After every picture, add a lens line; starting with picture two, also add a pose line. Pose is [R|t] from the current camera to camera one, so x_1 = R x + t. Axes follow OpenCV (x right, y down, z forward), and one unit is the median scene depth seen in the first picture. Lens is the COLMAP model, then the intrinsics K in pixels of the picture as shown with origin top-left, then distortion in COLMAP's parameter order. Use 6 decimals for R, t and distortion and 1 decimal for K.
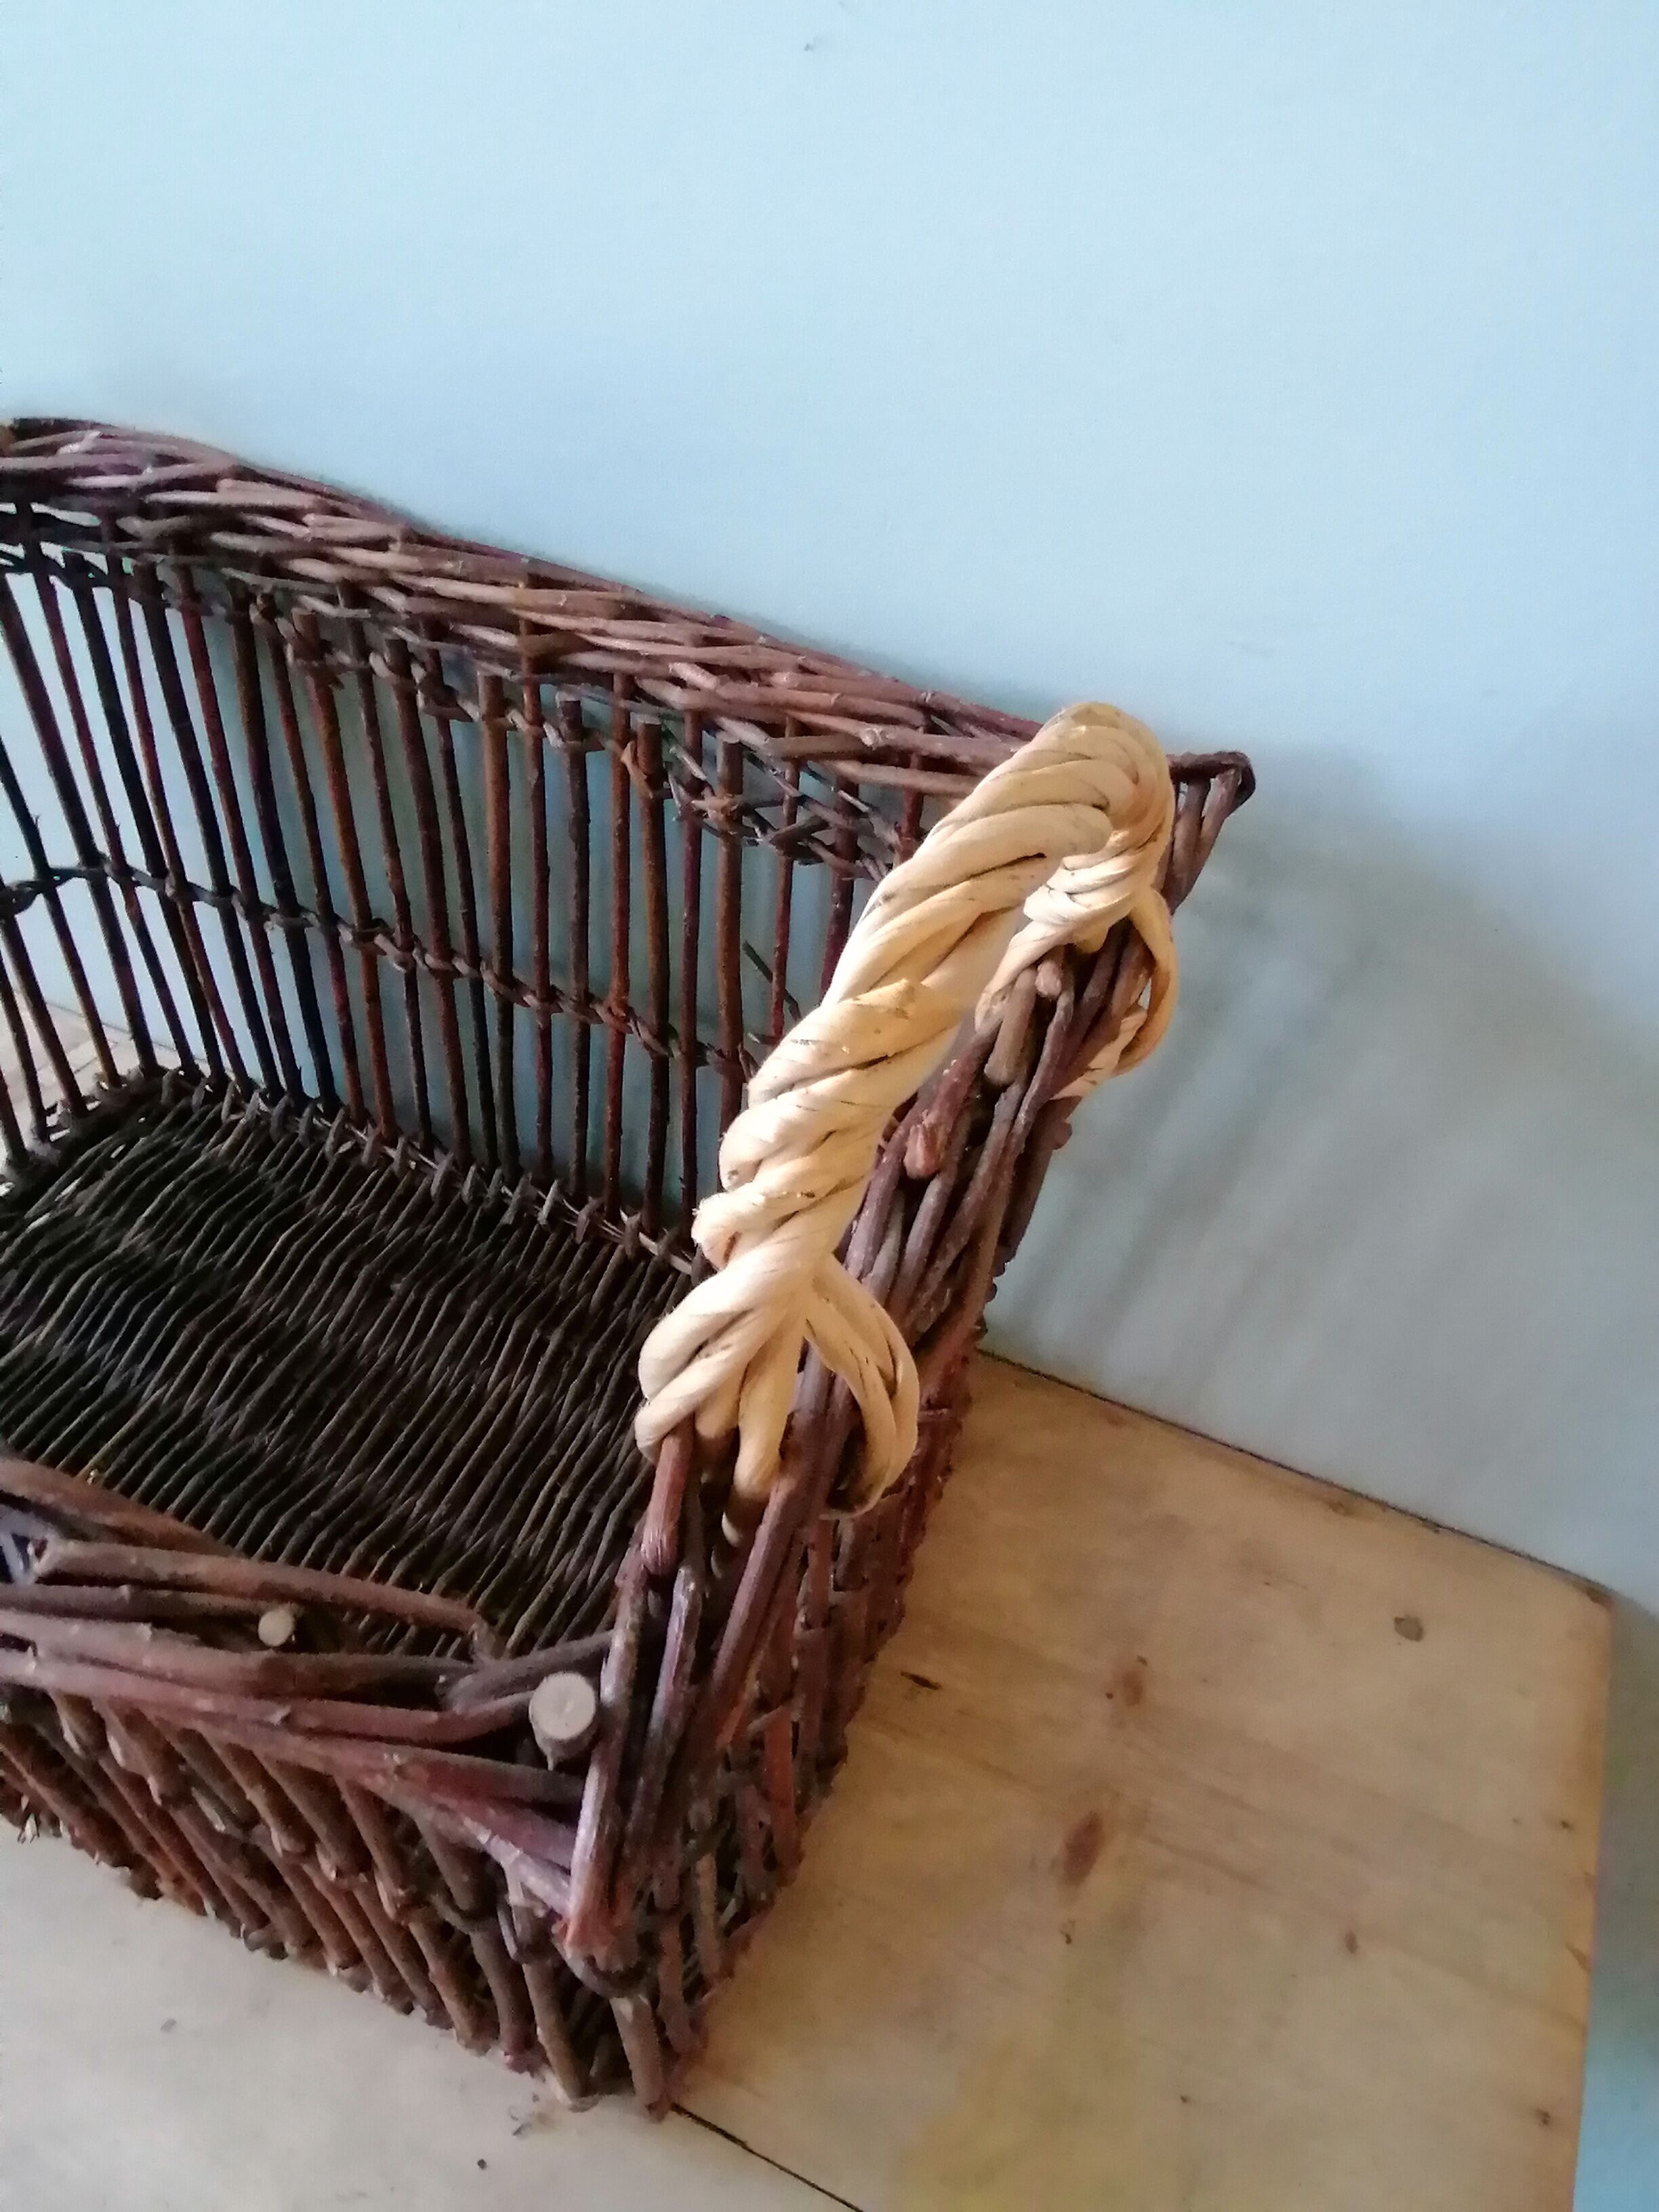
lens RADIAL K [[1571.7, 0, 807.9], [0, 1571.7, 1092.9], [0, 0, 1]] dist [0.021985, 0.022606]
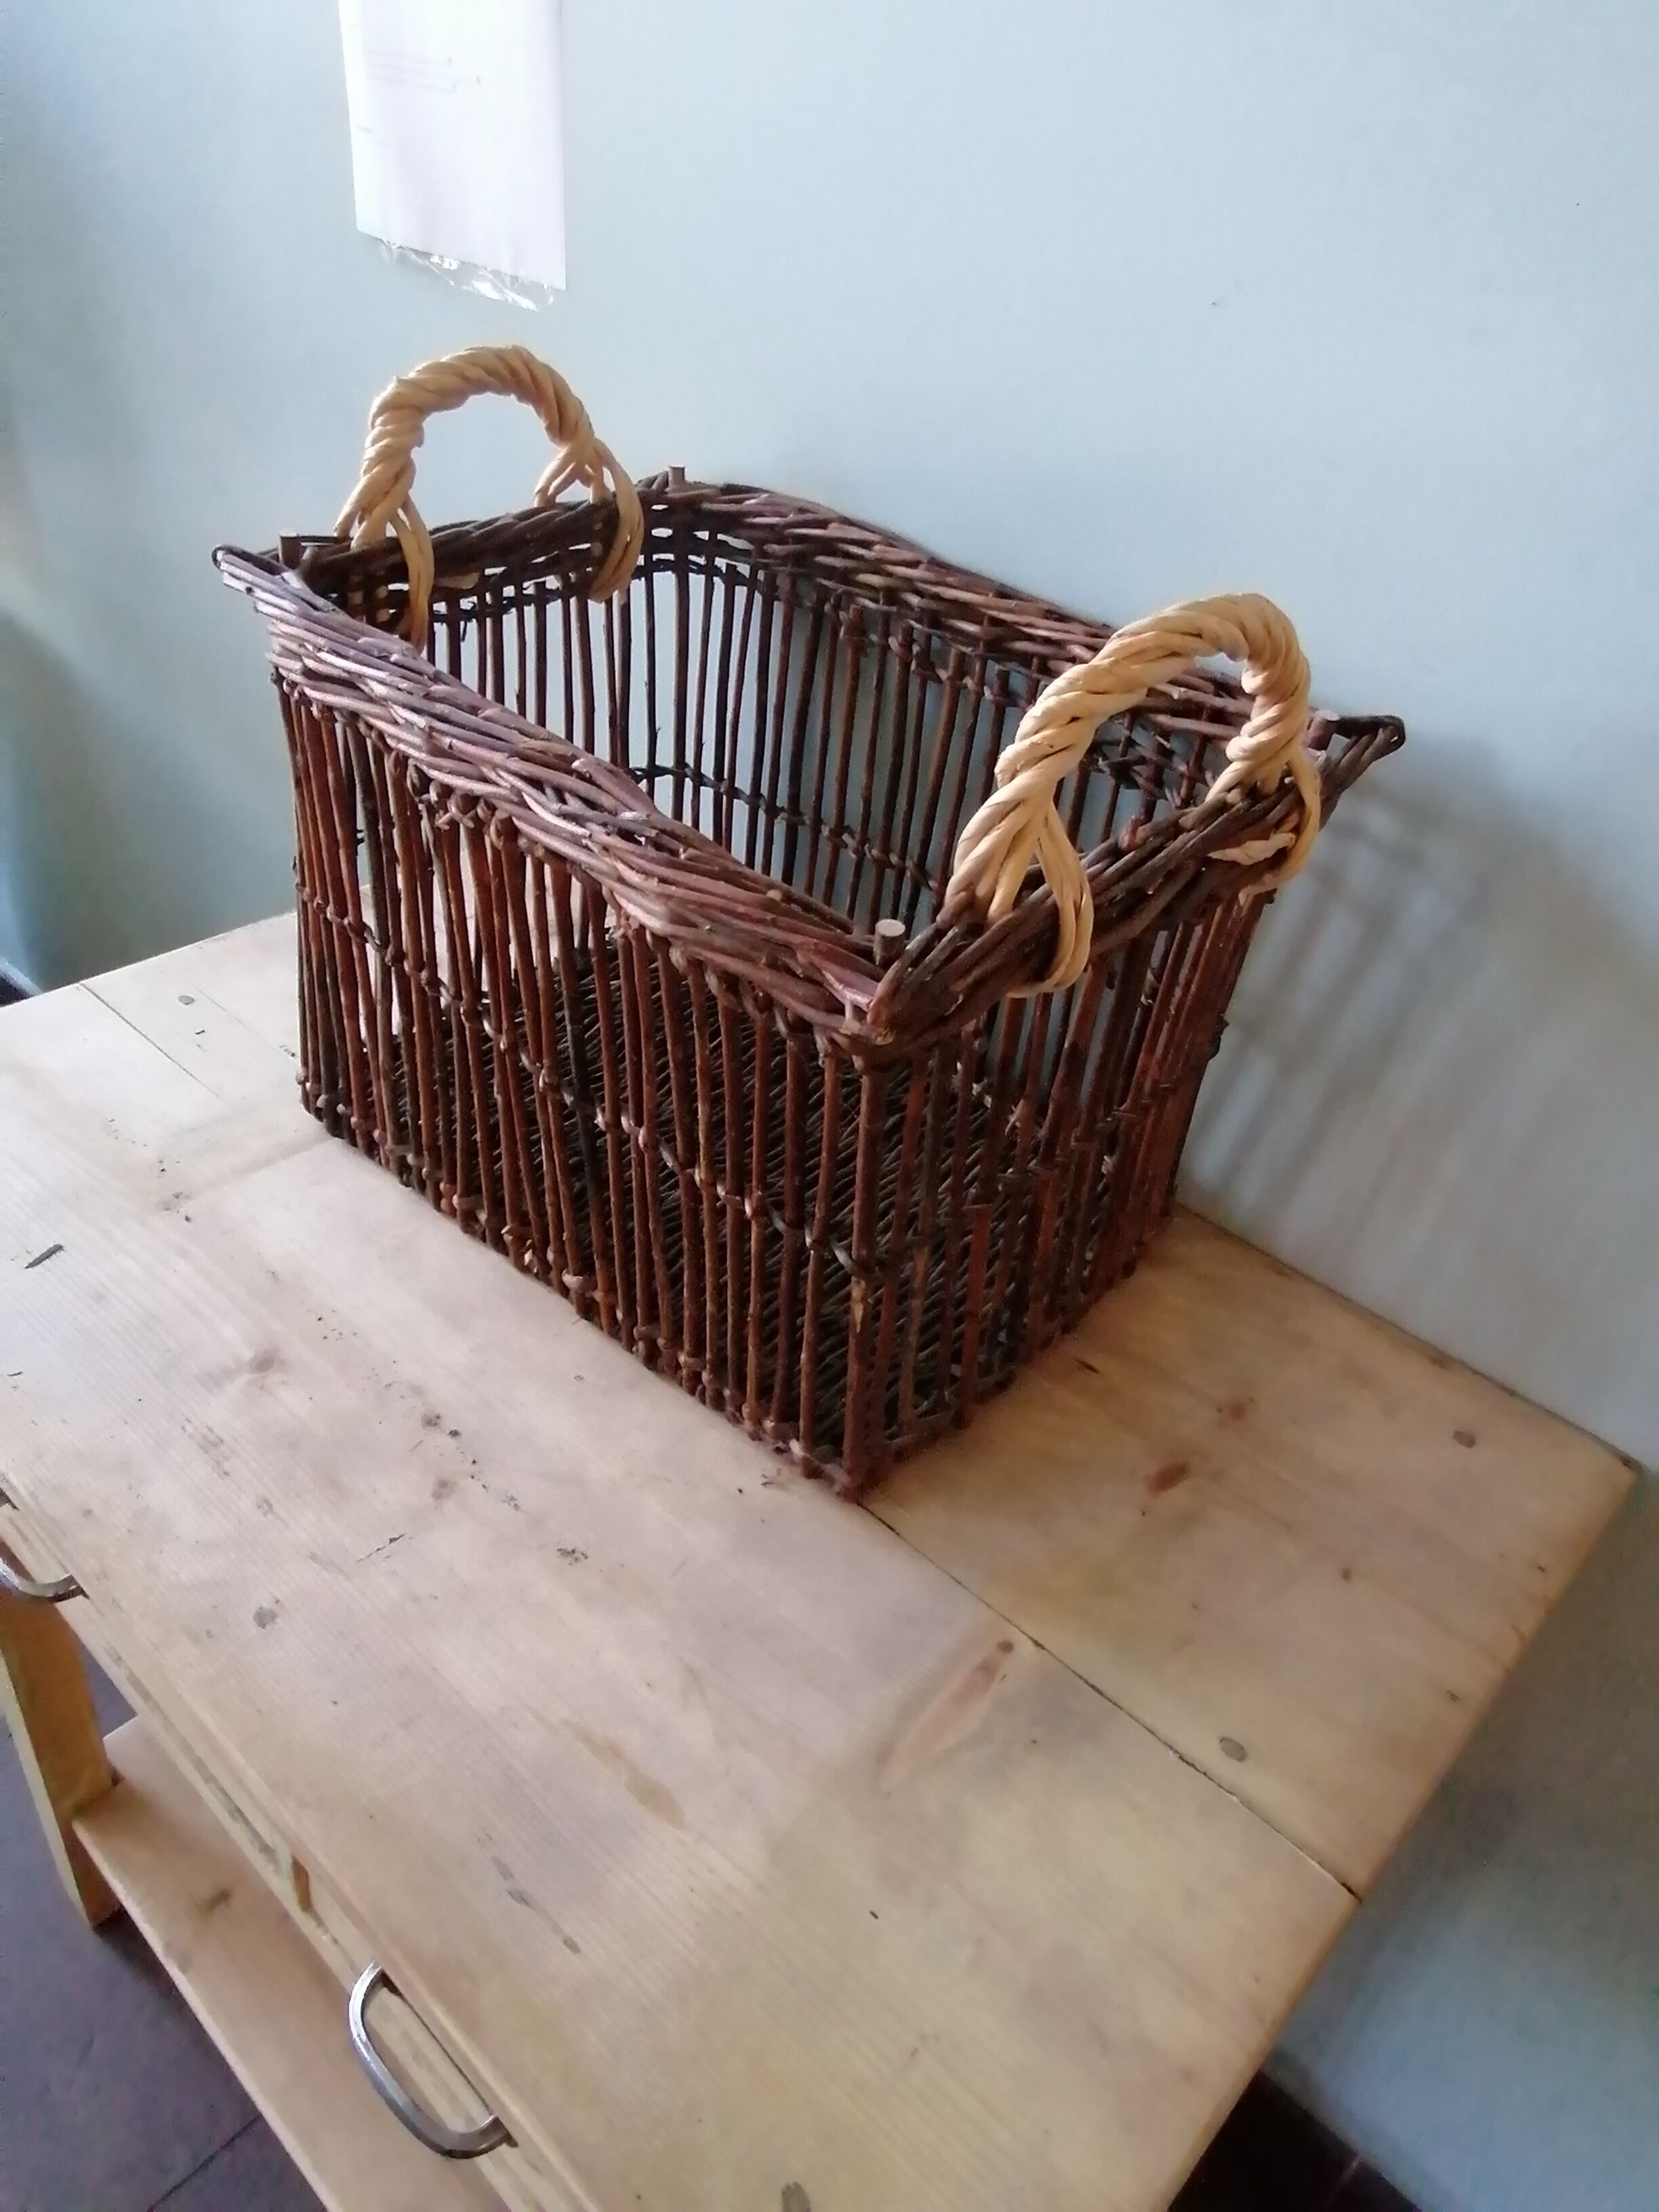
lens RADIAL K [[1571.7, 0, 794.5], [0, 1571.7, 1091.7], [0, 0, 1]] dist [0.021985, 0.022606]
pose [[0.942265, 0.208889, -0.261730, 0.147679], [-0.246184, 0.961944, -0.118561, 0.380320], [0.227003, 0.176150, 0.957831, -0.476980]]
